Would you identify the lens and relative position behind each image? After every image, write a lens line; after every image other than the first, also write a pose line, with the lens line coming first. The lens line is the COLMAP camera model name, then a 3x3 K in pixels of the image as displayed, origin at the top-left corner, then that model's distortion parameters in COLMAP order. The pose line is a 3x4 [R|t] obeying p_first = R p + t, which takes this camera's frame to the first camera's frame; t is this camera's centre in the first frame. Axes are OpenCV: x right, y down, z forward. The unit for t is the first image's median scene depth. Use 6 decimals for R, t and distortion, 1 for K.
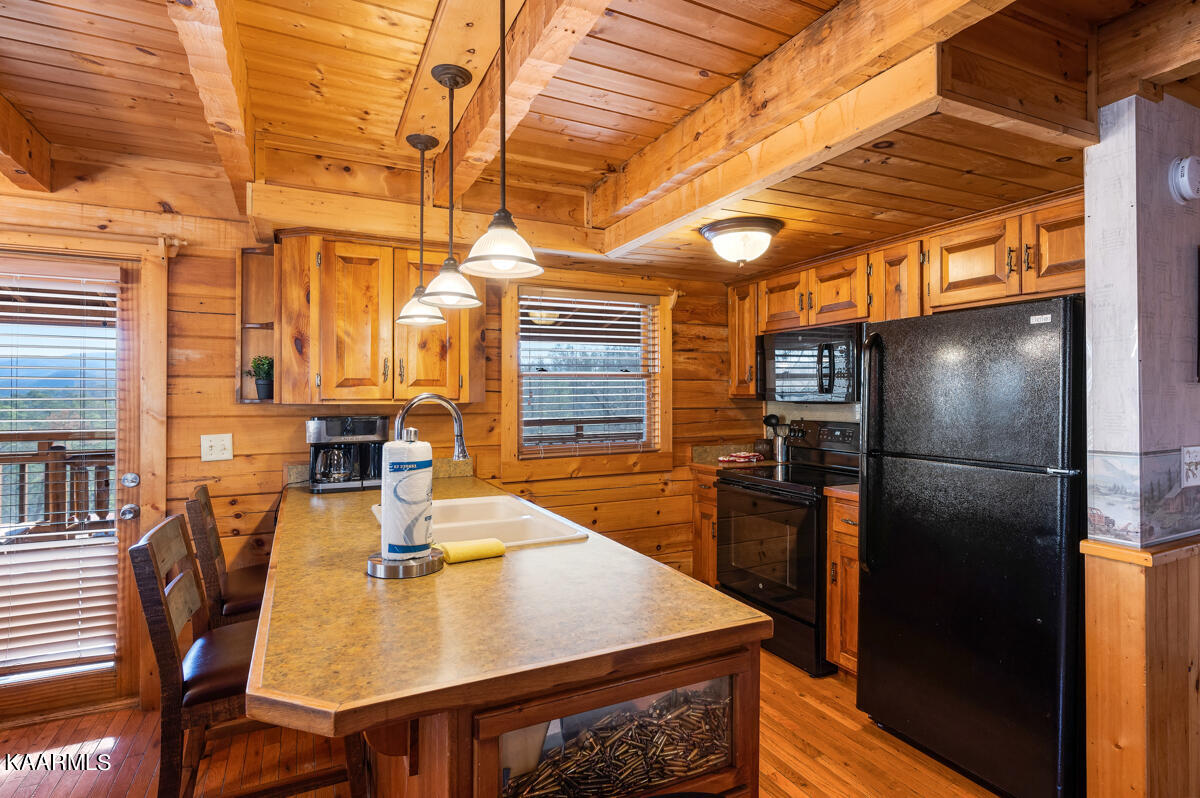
lens RADIAL K [[591.4, 0, 601.5], [0, 591.4, 404.1], [0, 0, 1]] dist [0.000638, -0.001467]
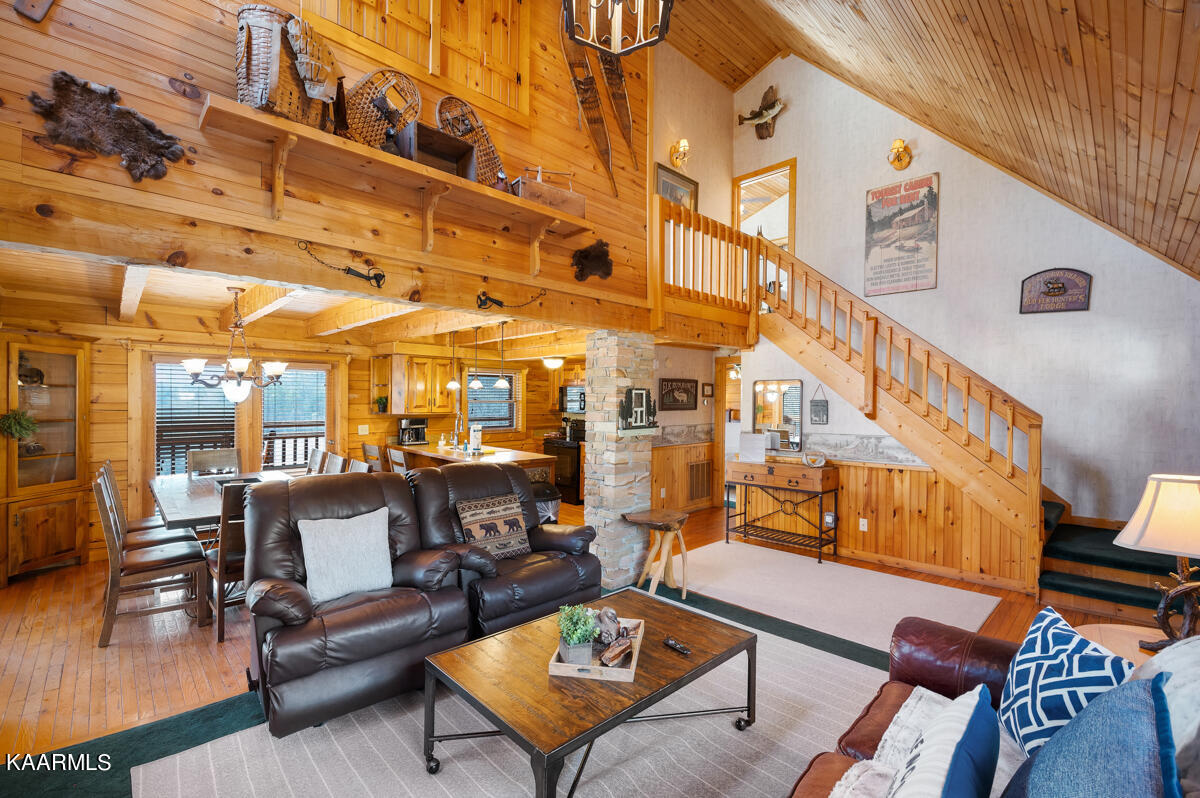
lens RADIAL K [[505.5, 0, 596.4], [0, 505.5, 405.3], [0, 0, 1]] dist [0.008675, -0.000857]
pose [[0.952697, 0.006569, 0.303851, -0.348782], [-0.007047, 0.999975, 0.000478, -0.050808], [-0.303840, -0.002597, 0.952719, -1.589801]]
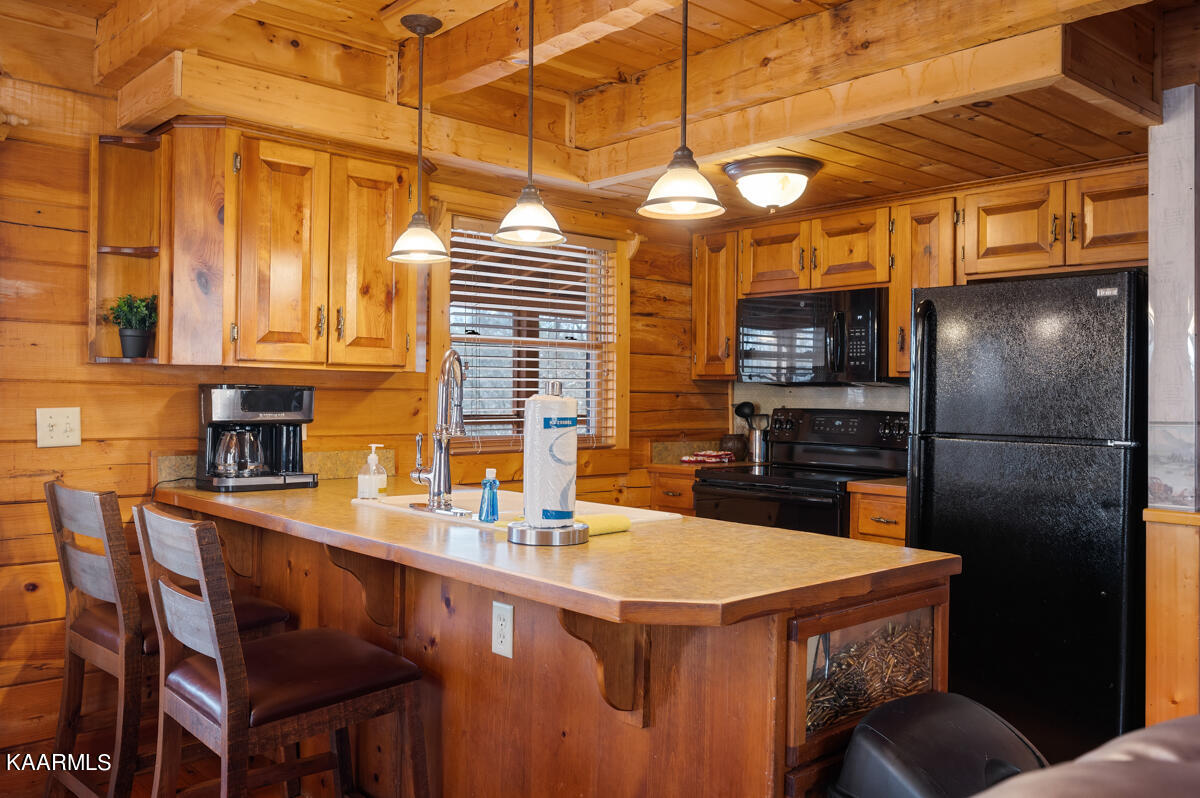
lens RADIAL K [[957.8, 0, 582.5], [0, 957.8, 408.1], [0, 0, 1]] dist [-0.008572, 0.008767]
pose [[0.962071, 0.013537, 0.272464, -0.383940], [-0.013014, 0.999908, -0.003726, 0.049142], [-0.272489, 0.000039, 0.962159, -0.219477]]
